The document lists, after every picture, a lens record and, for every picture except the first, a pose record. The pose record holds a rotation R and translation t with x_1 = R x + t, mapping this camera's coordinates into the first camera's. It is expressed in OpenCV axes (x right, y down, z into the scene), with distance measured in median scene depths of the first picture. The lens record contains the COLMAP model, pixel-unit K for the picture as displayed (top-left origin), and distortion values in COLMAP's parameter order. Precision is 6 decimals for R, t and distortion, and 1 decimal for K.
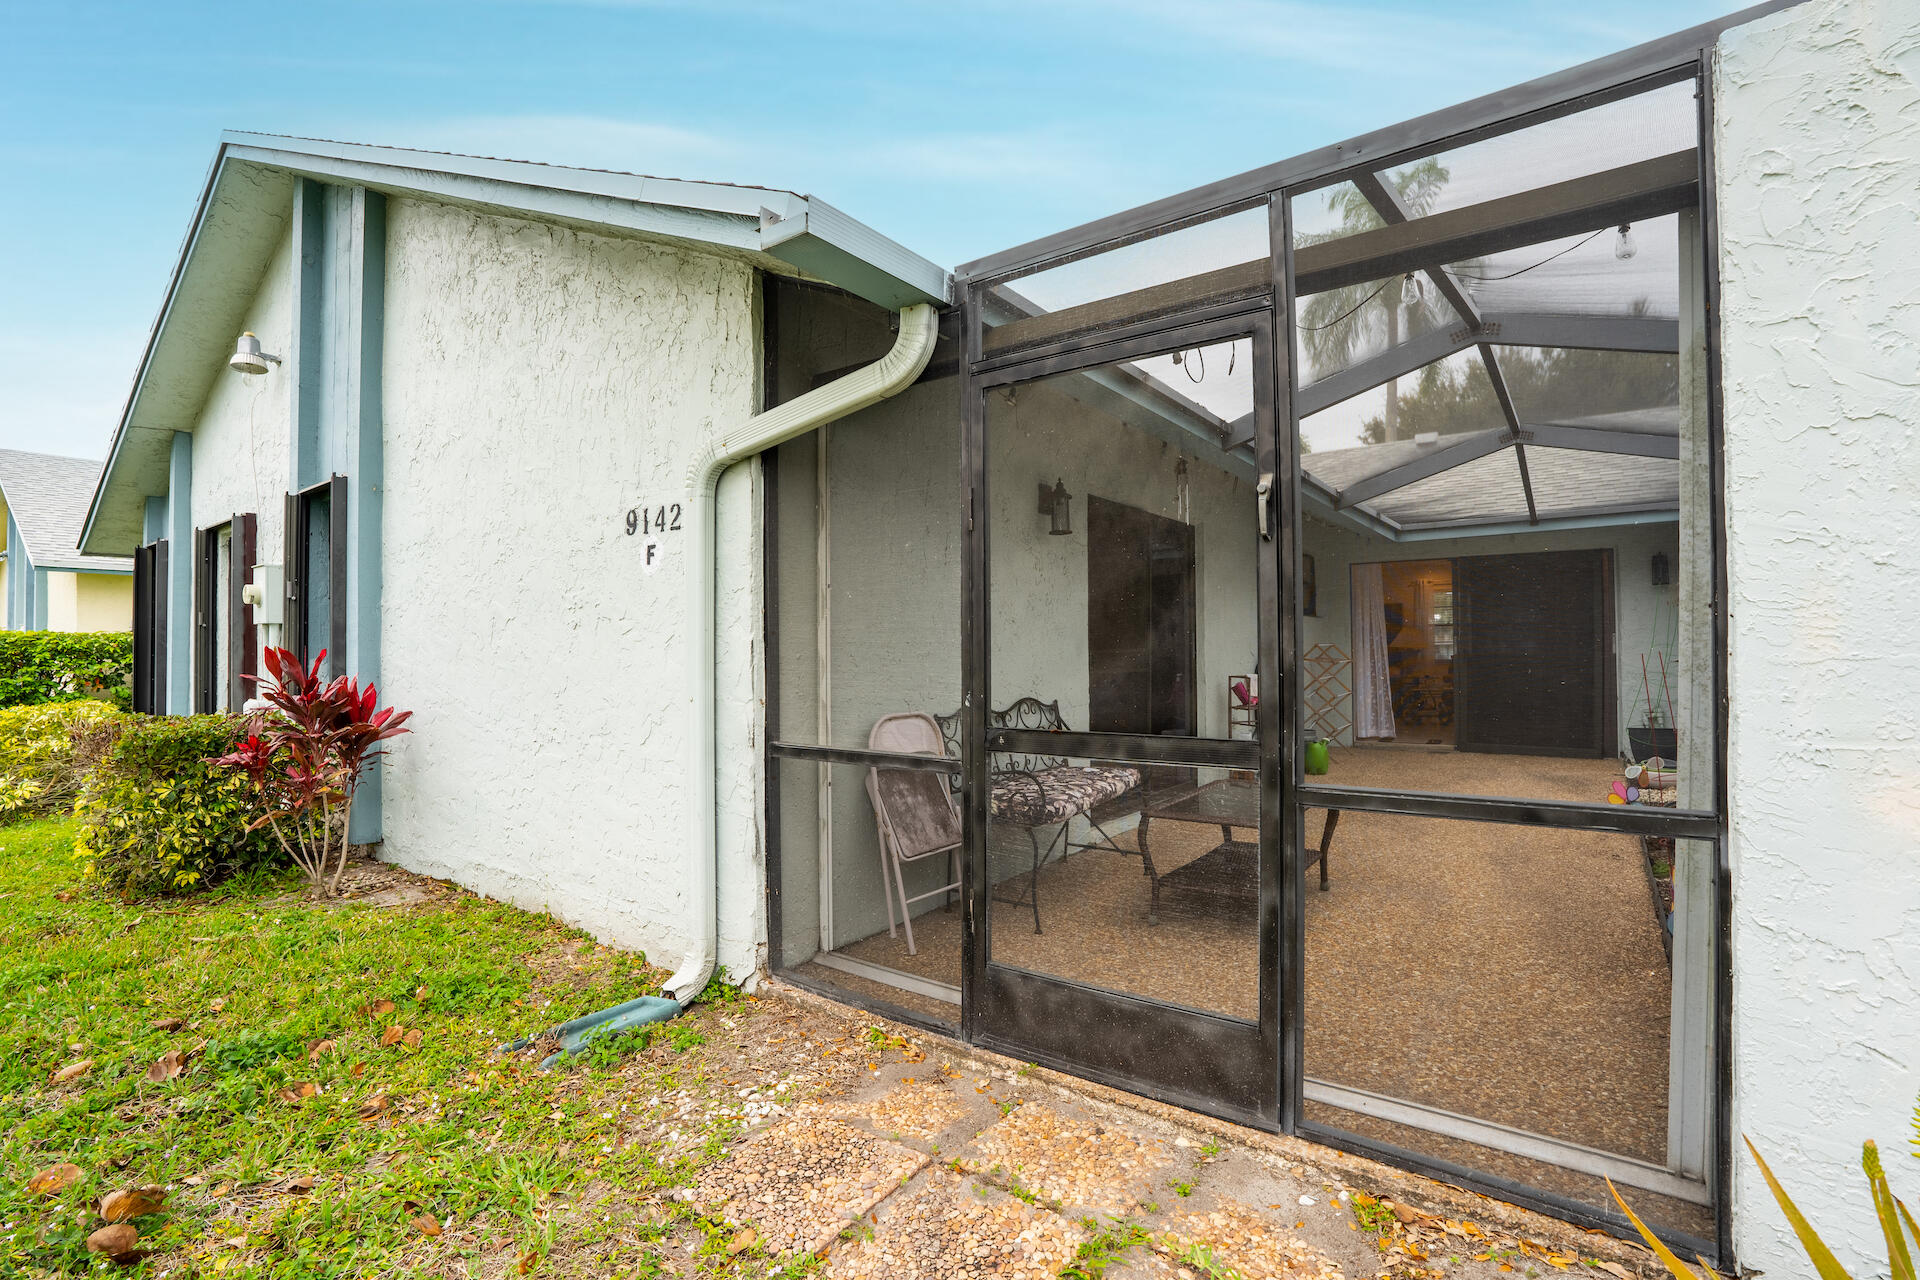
lens RADIAL K [[886.6, 0, 949.3], [0, 886.6, 638.8], [0, 0, 1]] dist [-0.080439, 0.037150]
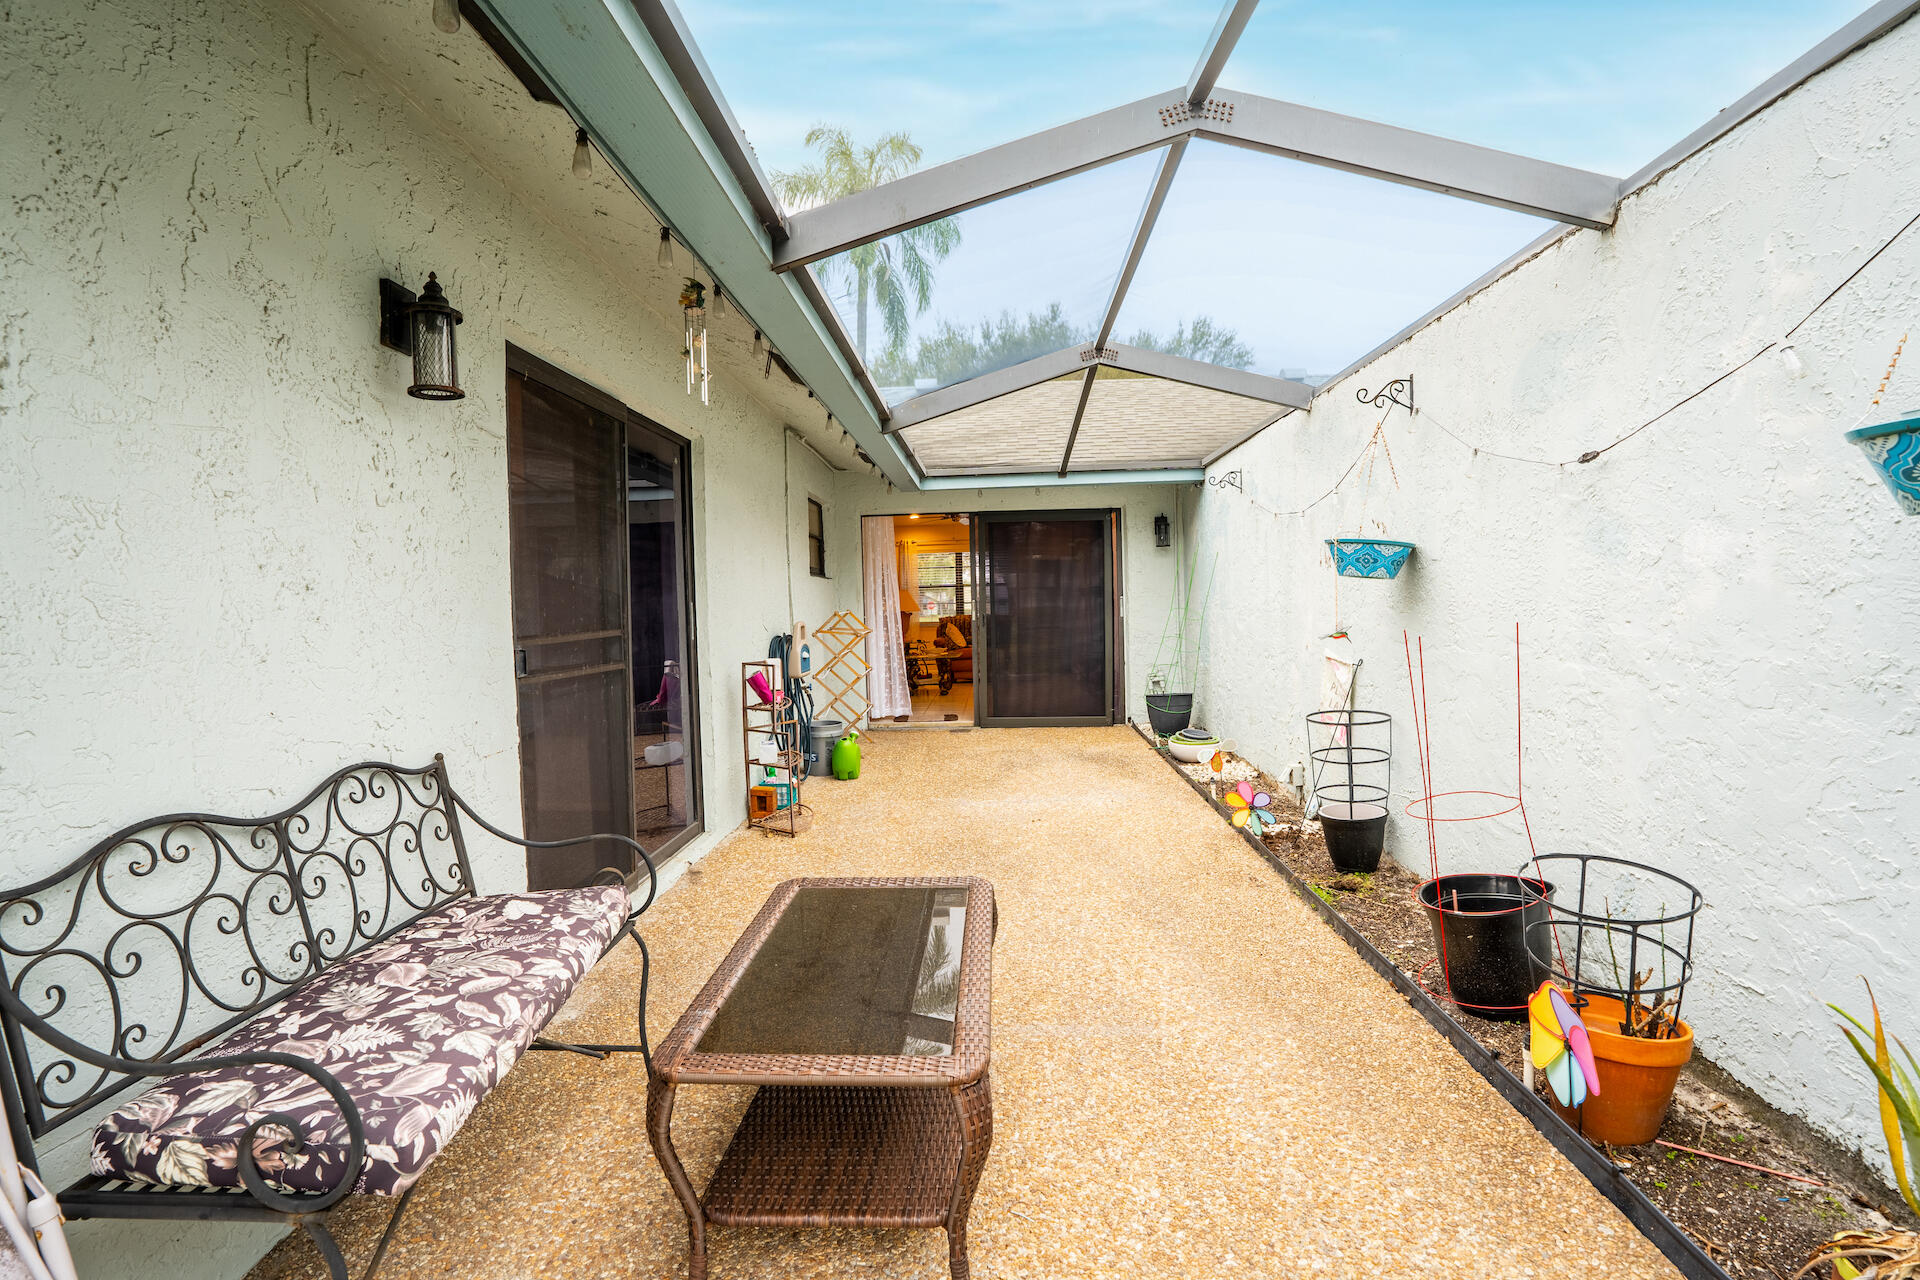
lens RADIAL K [[886.6, 0, 949.3], [0, 886.6, 638.8], [0, 0, 1]] dist [-0.080439, 0.037150]
pose [[0.827900, -0.034020, 0.559842, 0.062972], [0.009075, 0.998841, 0.047277, -0.008142], [-0.560802, -0.034060, 0.827249, 0.328674]]
